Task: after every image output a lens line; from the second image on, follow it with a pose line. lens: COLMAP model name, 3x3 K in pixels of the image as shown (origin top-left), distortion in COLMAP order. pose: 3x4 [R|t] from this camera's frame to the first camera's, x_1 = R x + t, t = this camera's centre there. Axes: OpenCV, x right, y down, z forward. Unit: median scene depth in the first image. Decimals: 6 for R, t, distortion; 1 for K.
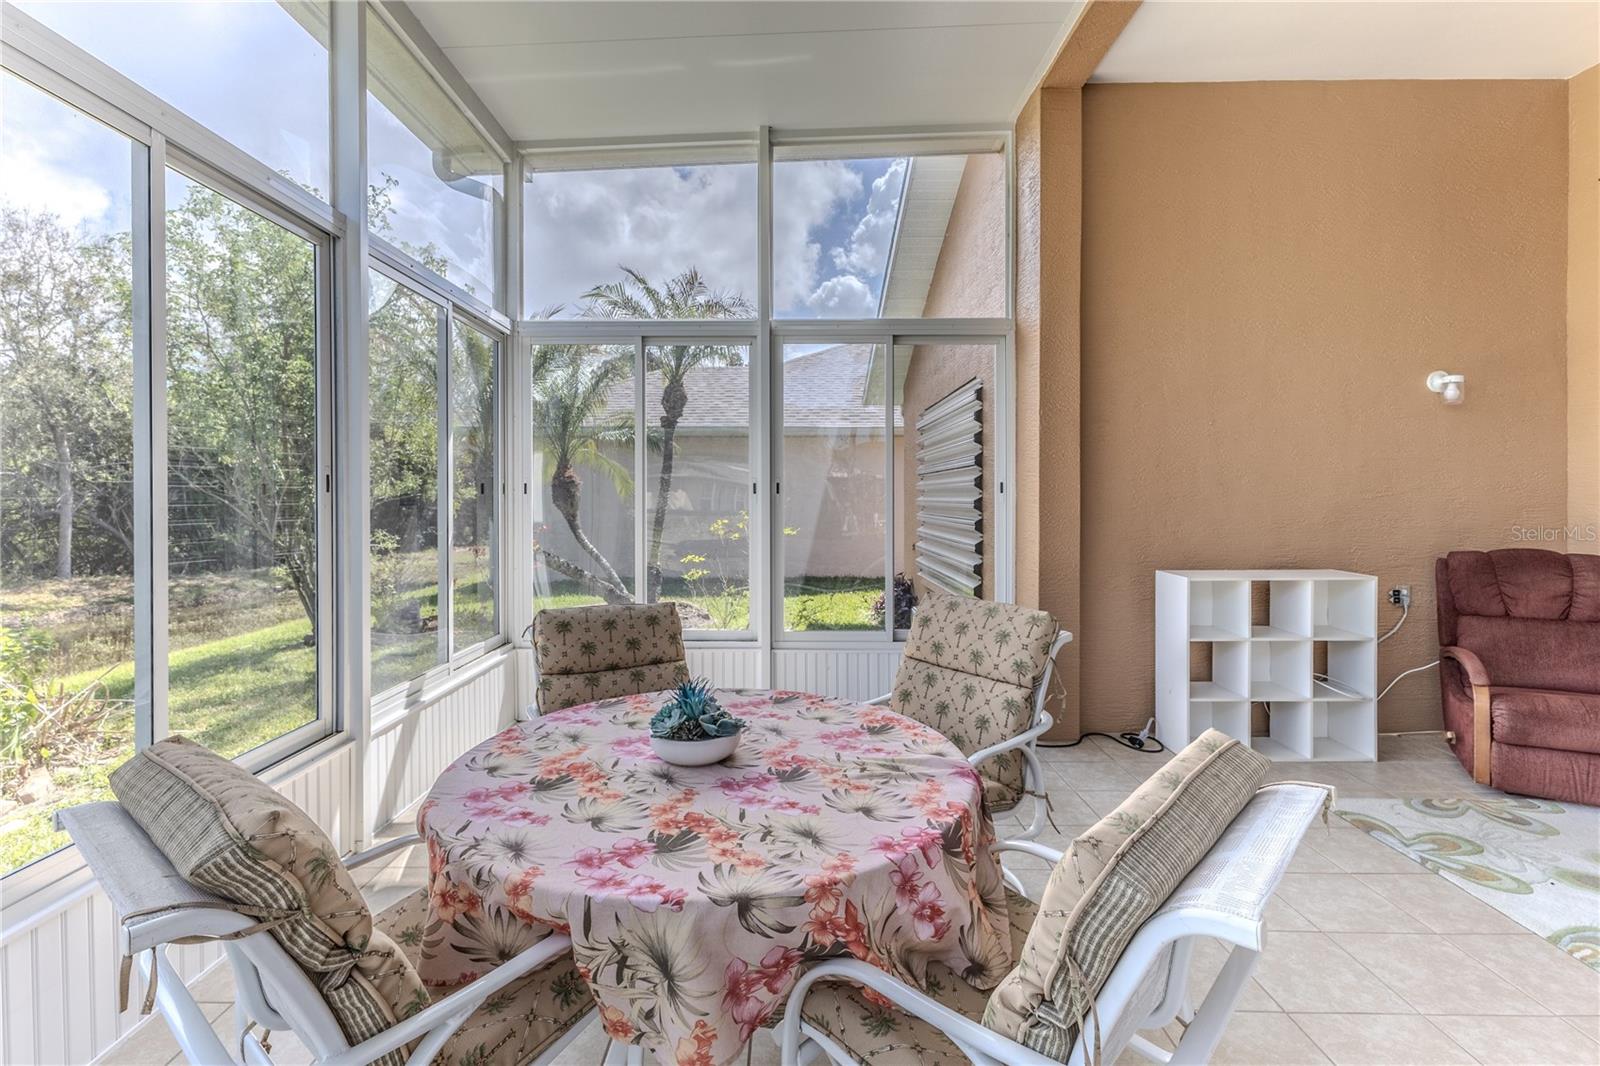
lens RADIAL K [[702.1, 0, 768.5], [0, 702.1, 503.6], [0, 0, 1]] dist [0.012561, -0.002352]
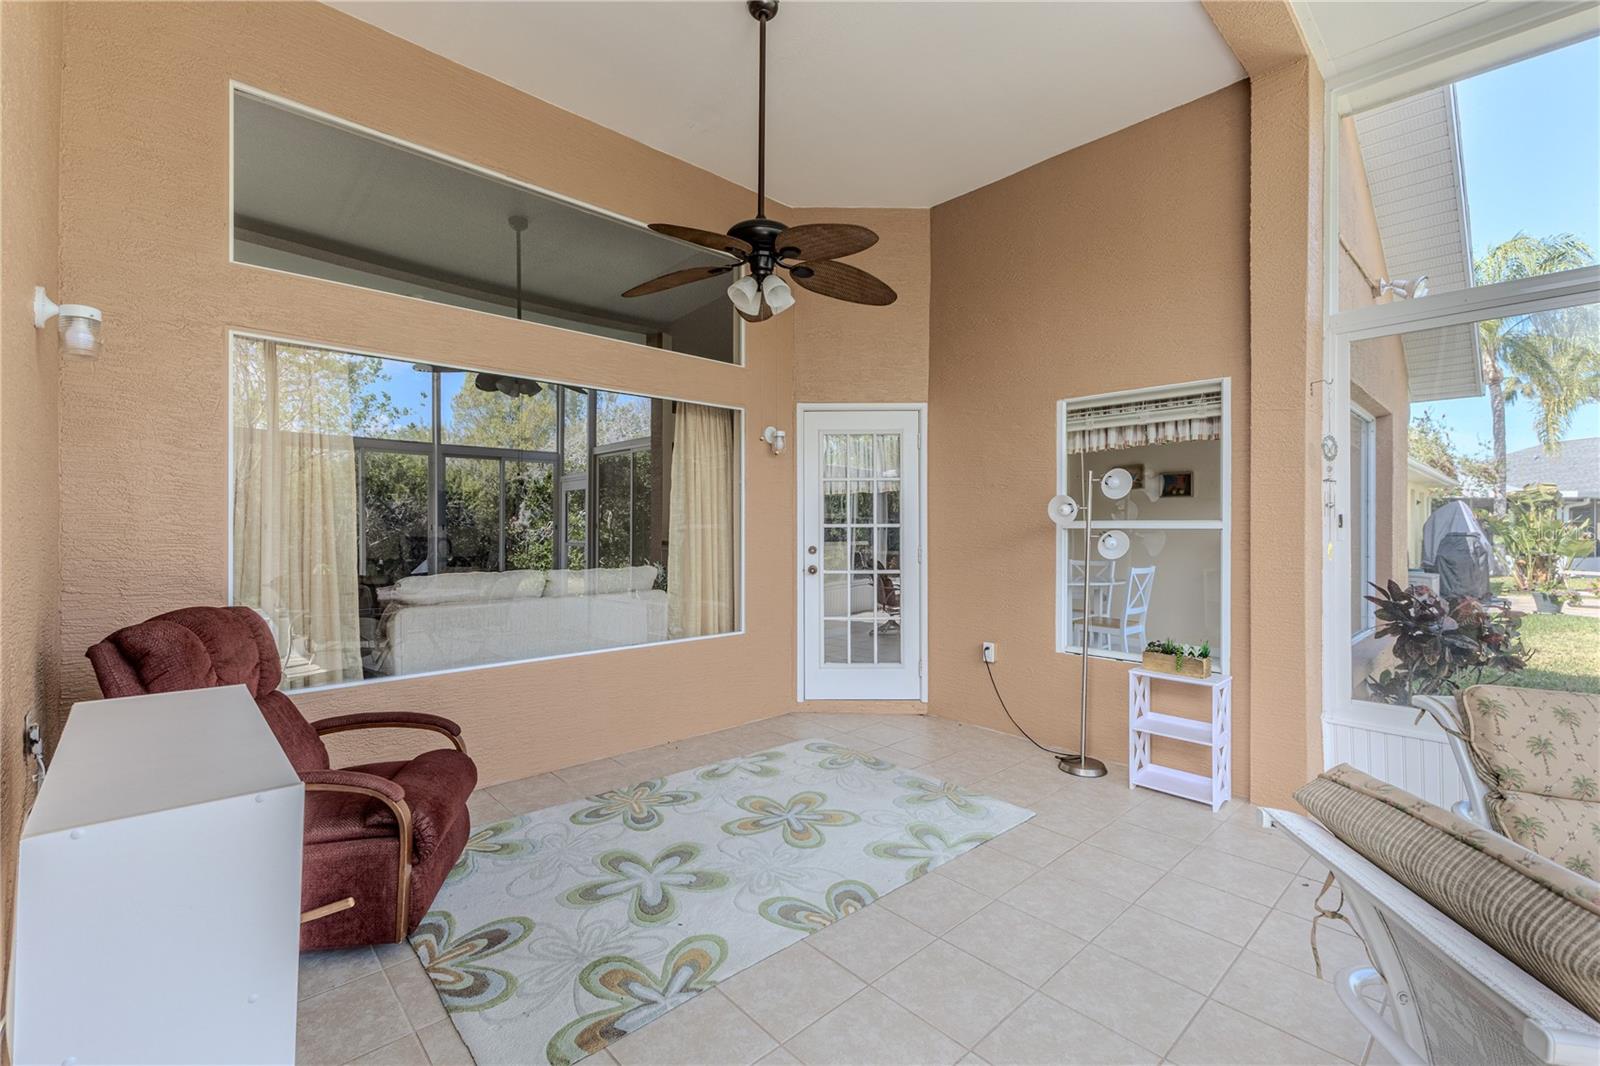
lens RADIAL K [[702.1, 0, 811.1], [0, 702.1, 523.0], [0, 0, 1]] dist [0.012561, -0.002352]
pose [[-0.711385, 0.001229, 0.702801, 0.201518], [0.003144, 0.999994, 0.001433, -0.014073], [-0.702795, 0.003229, -0.711385, 1.076289]]
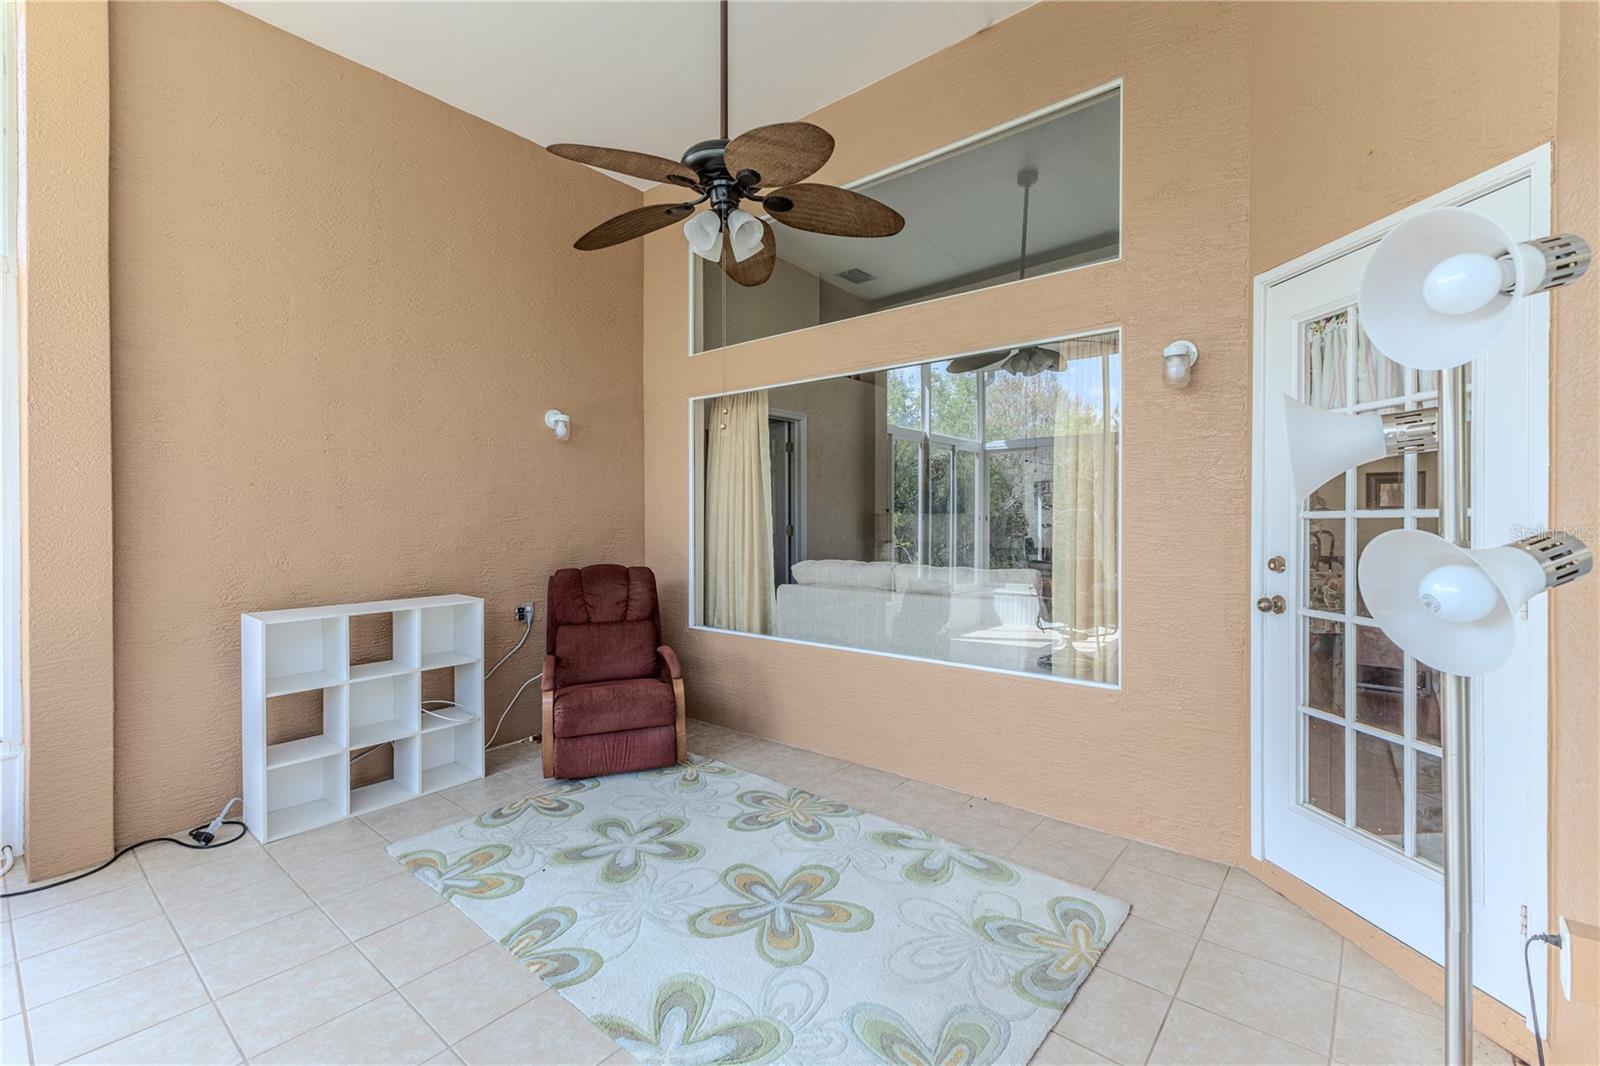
lens RADIAL K [[702.1, 0, 789.7], [0, 702.1, 529.9], [0, 0, 1]] dist [0.012561, -0.002352]
pose [[0.629432, -0.010530, 0.776984, 0.343084], [0.008189, 0.999943, 0.006918, -0.000727], [-0.777012, 0.002008, 0.629482, 0.005602]]
